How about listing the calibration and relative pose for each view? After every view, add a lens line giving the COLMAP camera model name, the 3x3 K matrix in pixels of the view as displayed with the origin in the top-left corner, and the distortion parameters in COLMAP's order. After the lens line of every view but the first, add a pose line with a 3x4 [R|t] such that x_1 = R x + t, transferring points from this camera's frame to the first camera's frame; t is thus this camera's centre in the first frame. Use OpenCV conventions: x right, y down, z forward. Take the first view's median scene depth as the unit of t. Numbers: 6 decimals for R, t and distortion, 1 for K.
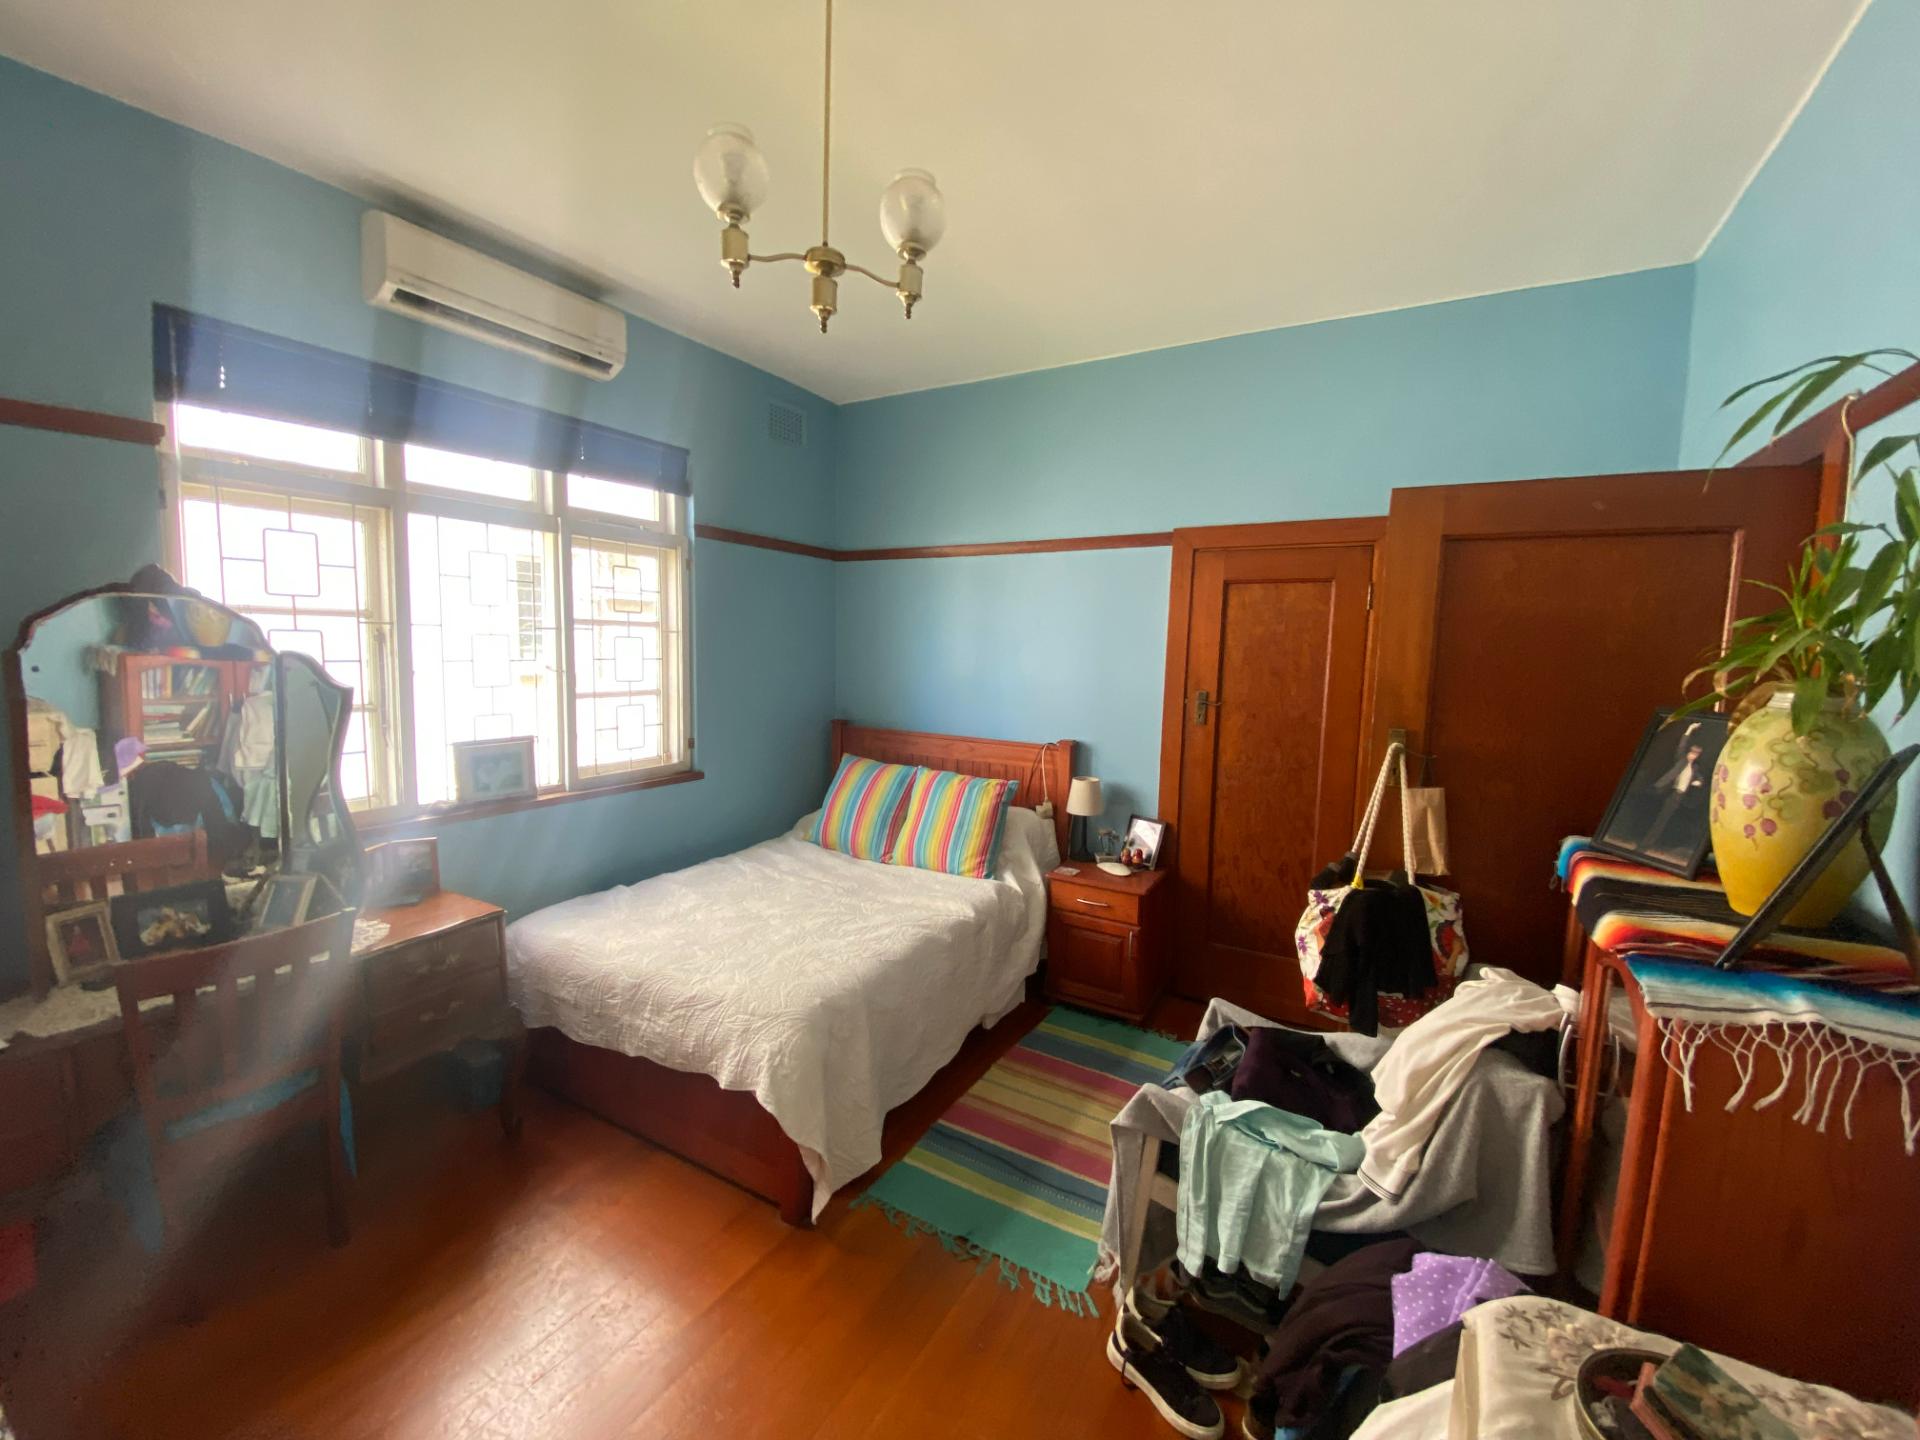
lens RADIAL K [[774.4, 0, 951.1], [0, 774.4, 719.2], [0, 0, 1]] dist [0.034147, -0.025887]
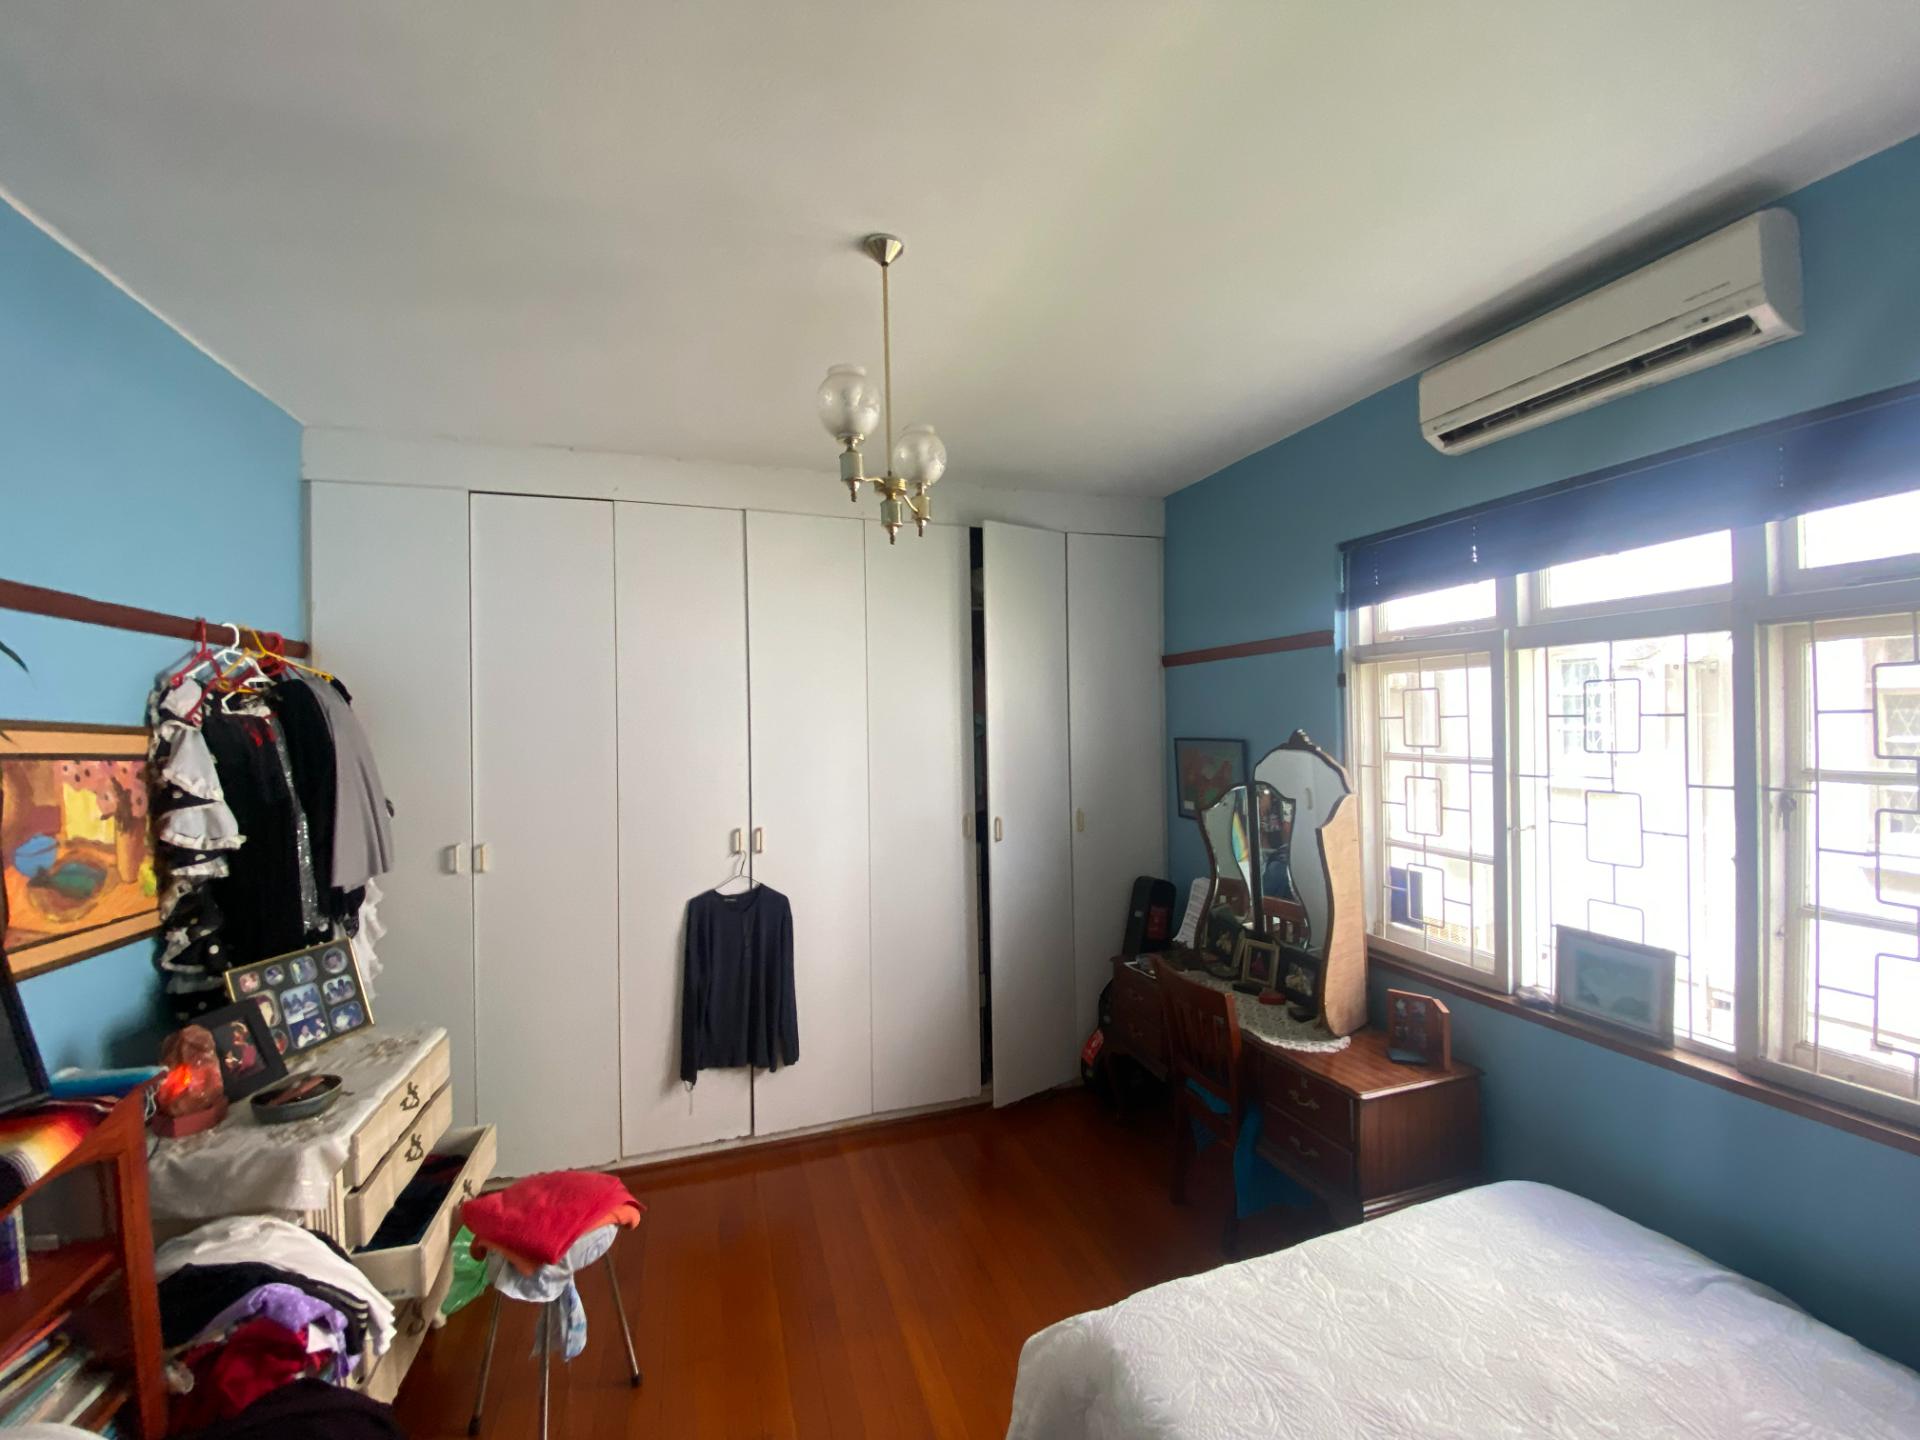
lens RADIAL K [[774.4, 0, 951.1], [0, 774.4, 719.2], [0, 0, 1]] dist [0.034147, -0.025887]
pose [[-0.659221, 0.008712, -0.751899, 0.350965], [-0.047029, 0.997498, 0.052790, -0.183160], [0.750477, 0.070161, -0.657162, 0.991718]]
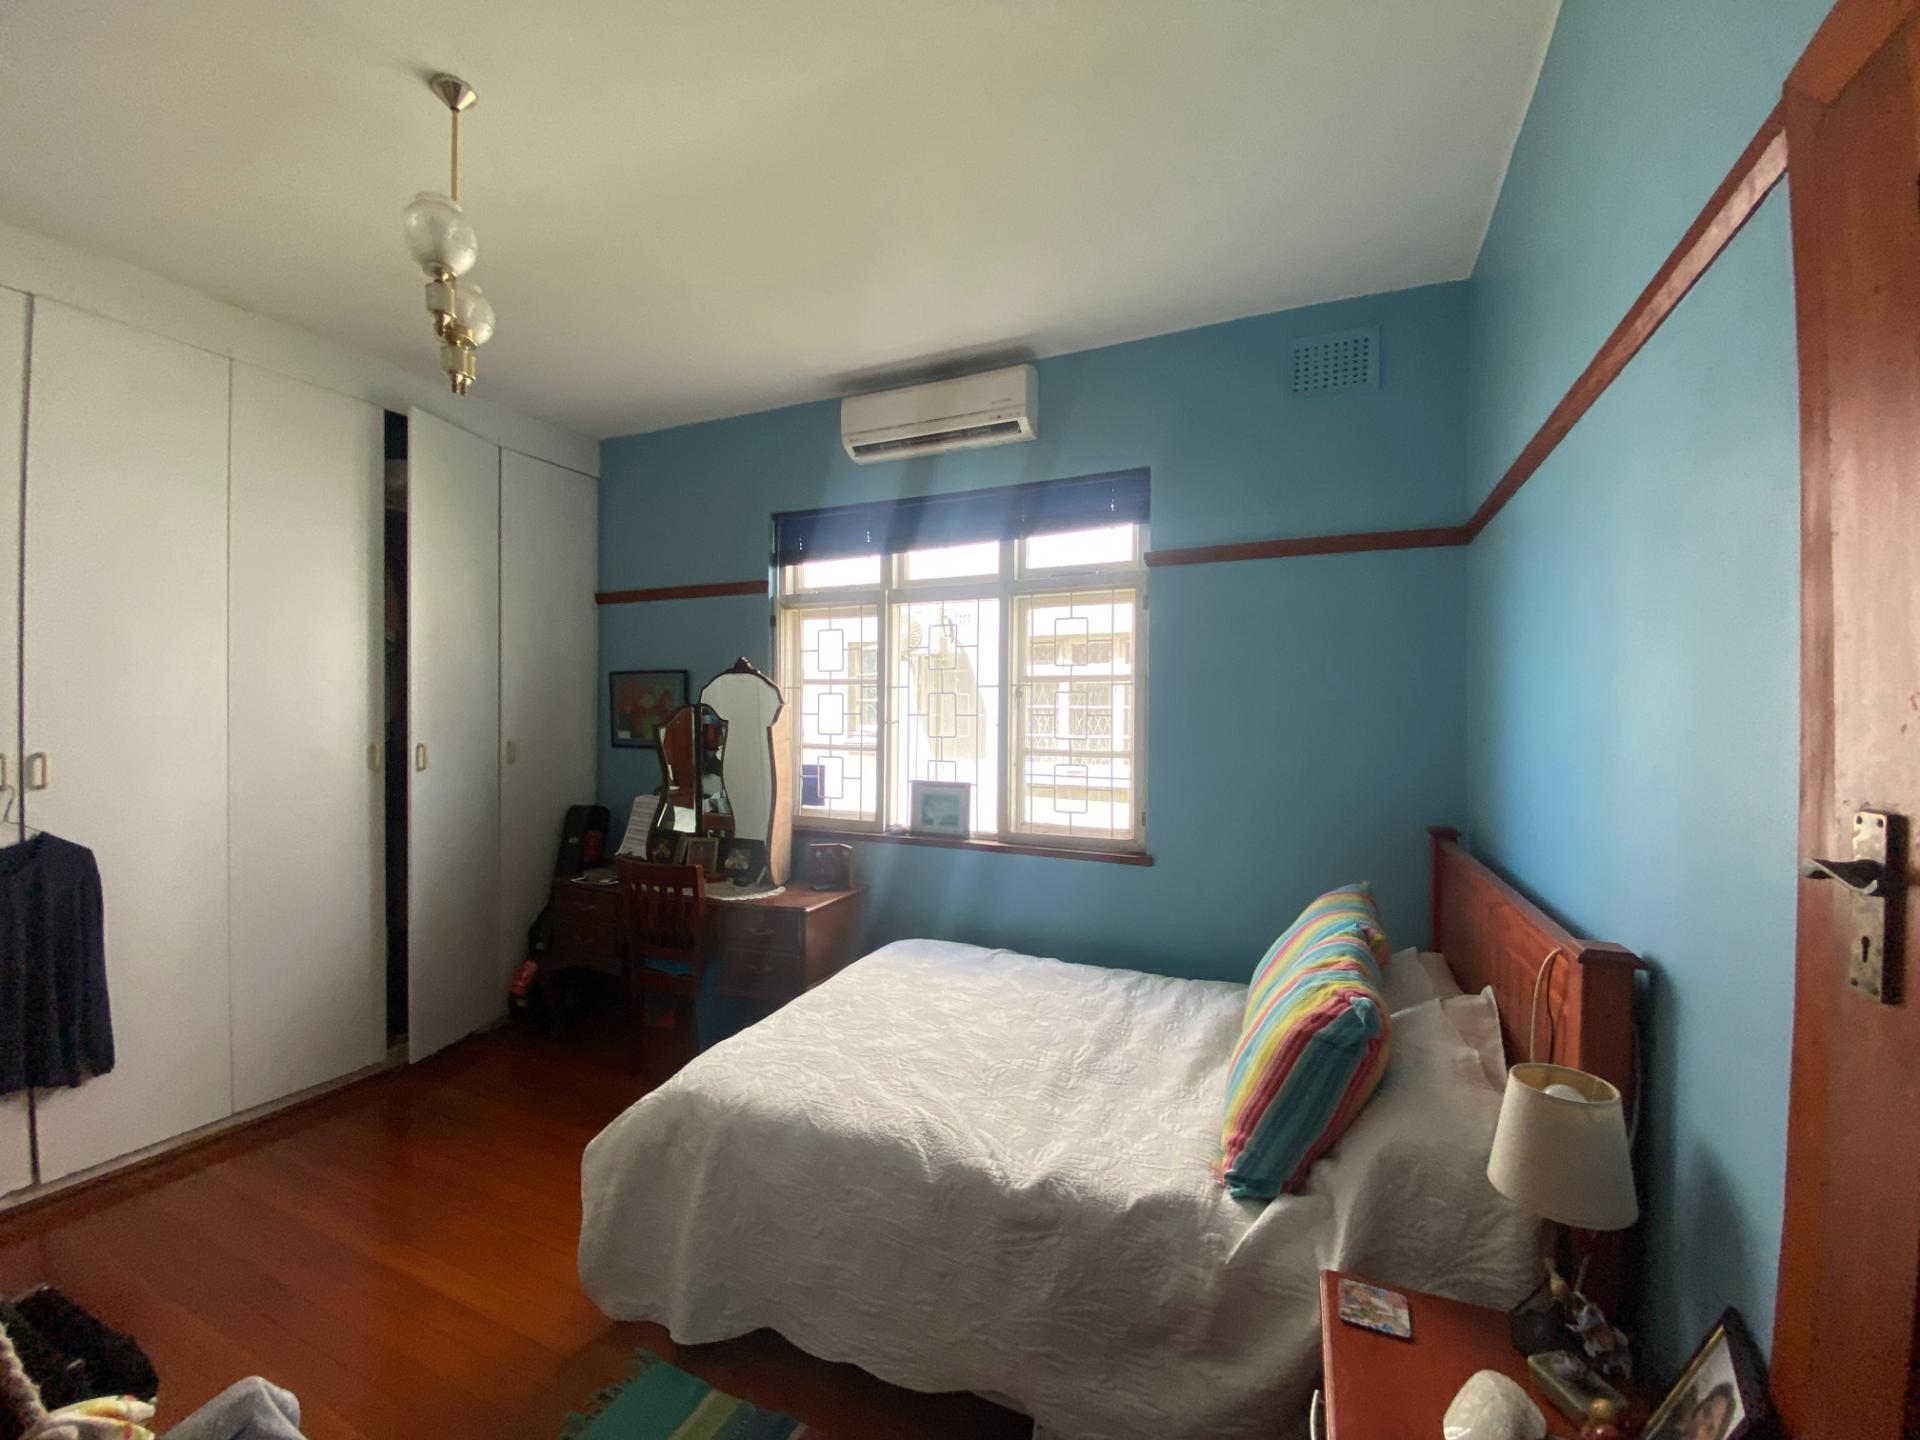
lens RADIAL K [[774.4, 0, 951.1], [0, 774.4, 719.2], [0, 0, 1]] dist [0.034147, -0.025887]
pose [[0.103974, 0.010202, -0.994528, 0.567698], [-0.094128, 0.995560, 0.000372, -0.069668], [0.990116, 0.093574, 0.104473, 0.875496]]
